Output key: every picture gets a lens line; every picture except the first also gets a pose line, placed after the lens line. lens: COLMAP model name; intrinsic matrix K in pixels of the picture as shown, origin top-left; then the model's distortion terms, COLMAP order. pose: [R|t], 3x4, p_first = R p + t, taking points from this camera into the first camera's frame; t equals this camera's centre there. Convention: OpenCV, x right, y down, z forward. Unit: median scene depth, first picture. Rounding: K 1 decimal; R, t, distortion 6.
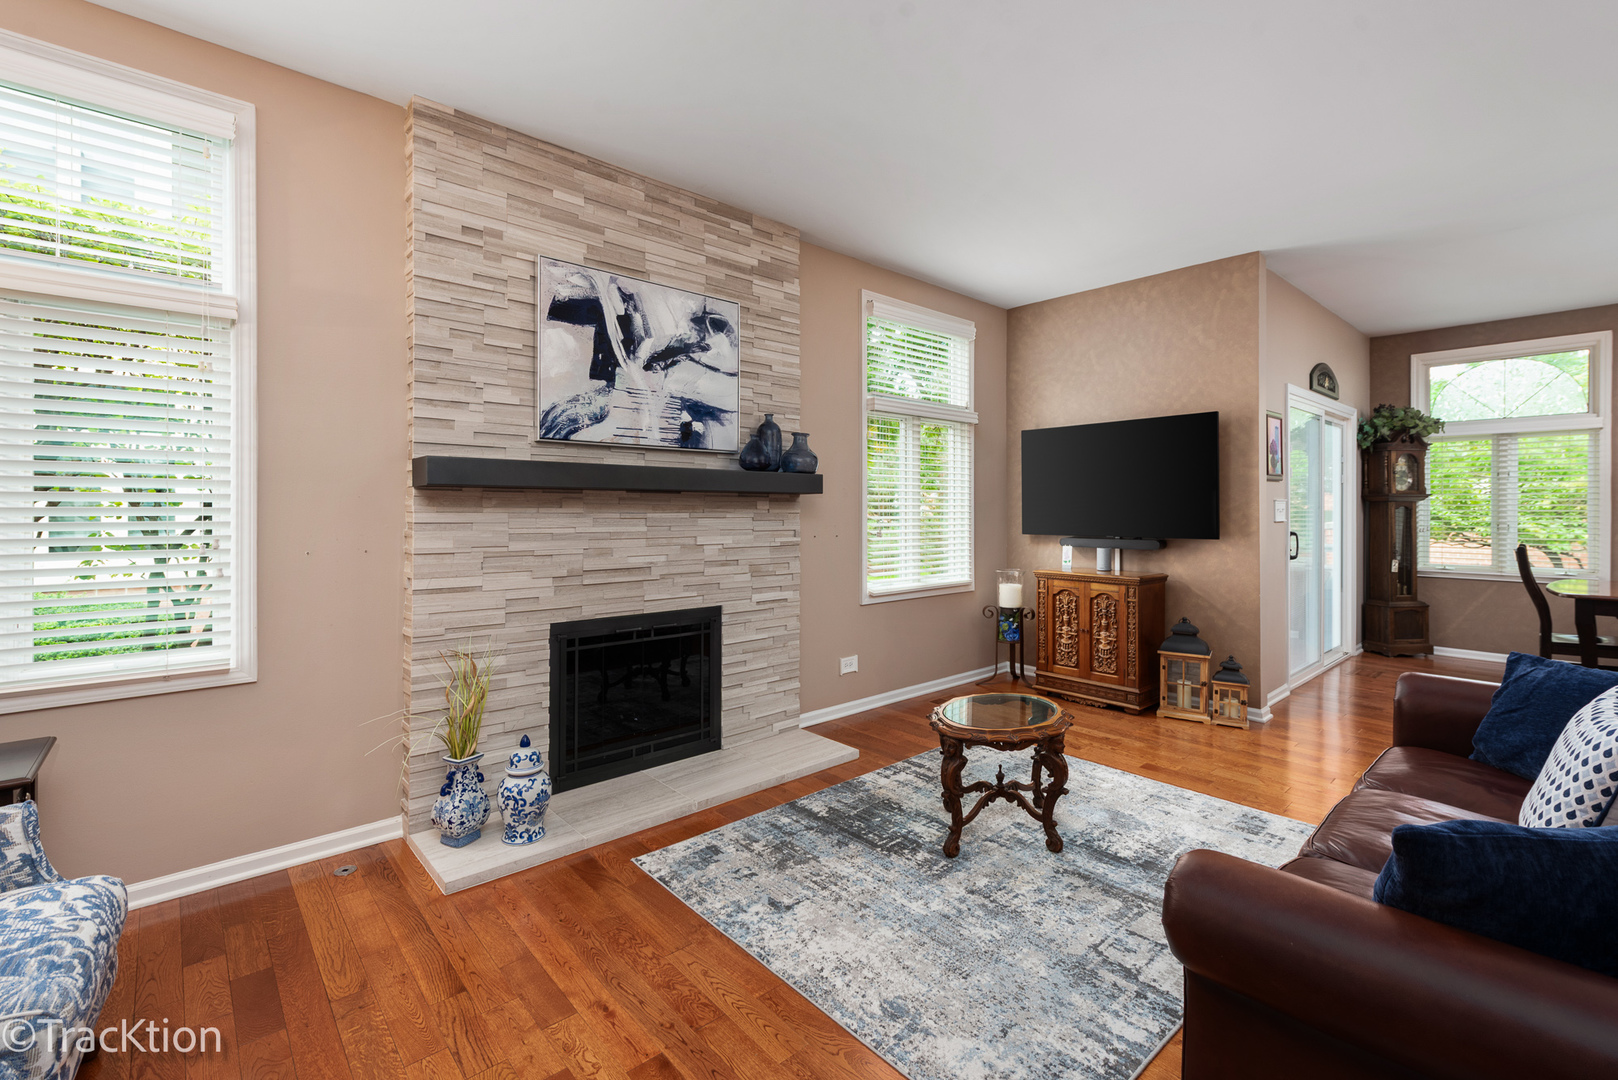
lens RADIAL K [[717.0, 0, 815.3], [0, 717.0, 506.6], [0, 0, 1]] dist [0.019992, -0.009693]
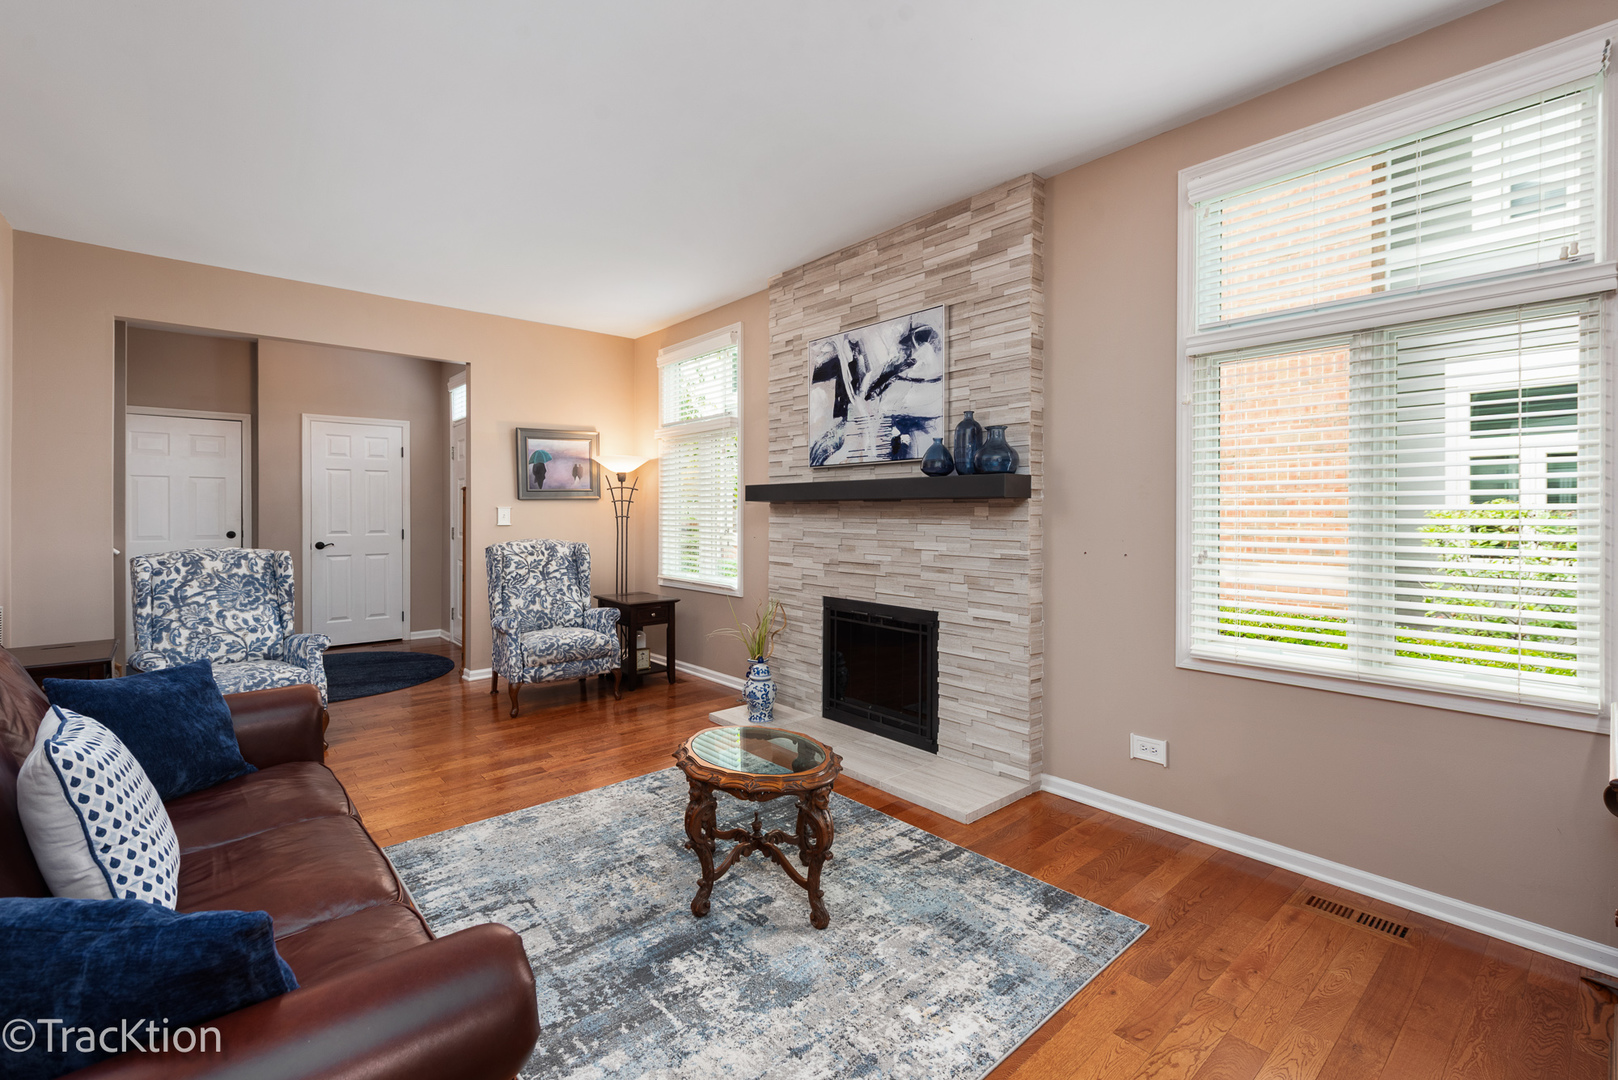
lens RADIAL K [[707.8, 0, 812.0], [0, 707.8, 512.4], [0, 0, 1]] dist [0.011053, -0.000179]
pose [[-0.015561, -0.002003, -0.999877, 0.923029], [0.001178, 0.999997, -0.002022, 0.000837], [0.999878, -0.001210, -0.015559, 0.899575]]
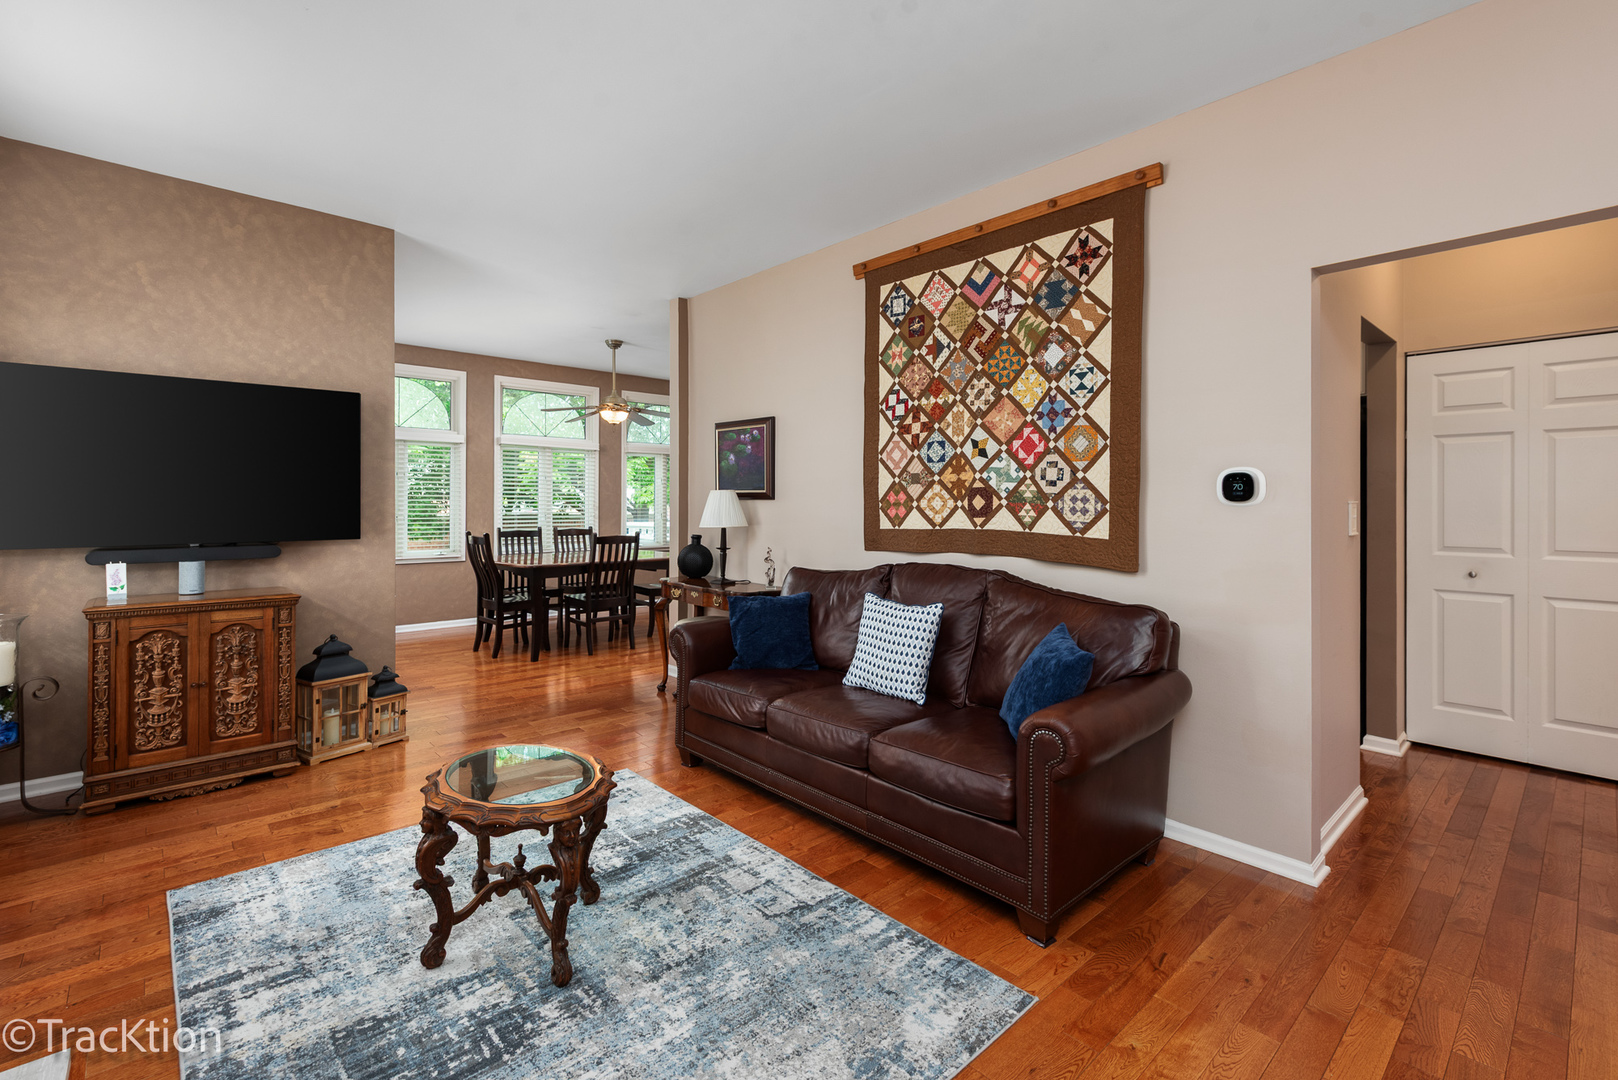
lens RADIAL K [[717.0, 0, 815.3], [0, 717.0, 506.6], [0, 0, 1]] dist [0.019992, -0.009693]
pose [[-0.011434, -0.006664, 0.999912, -0.422097], [-0.007327, 0.999952, 0.006580, -0.005485], [-0.999908, -0.007251, -0.011483, 0.582429]]
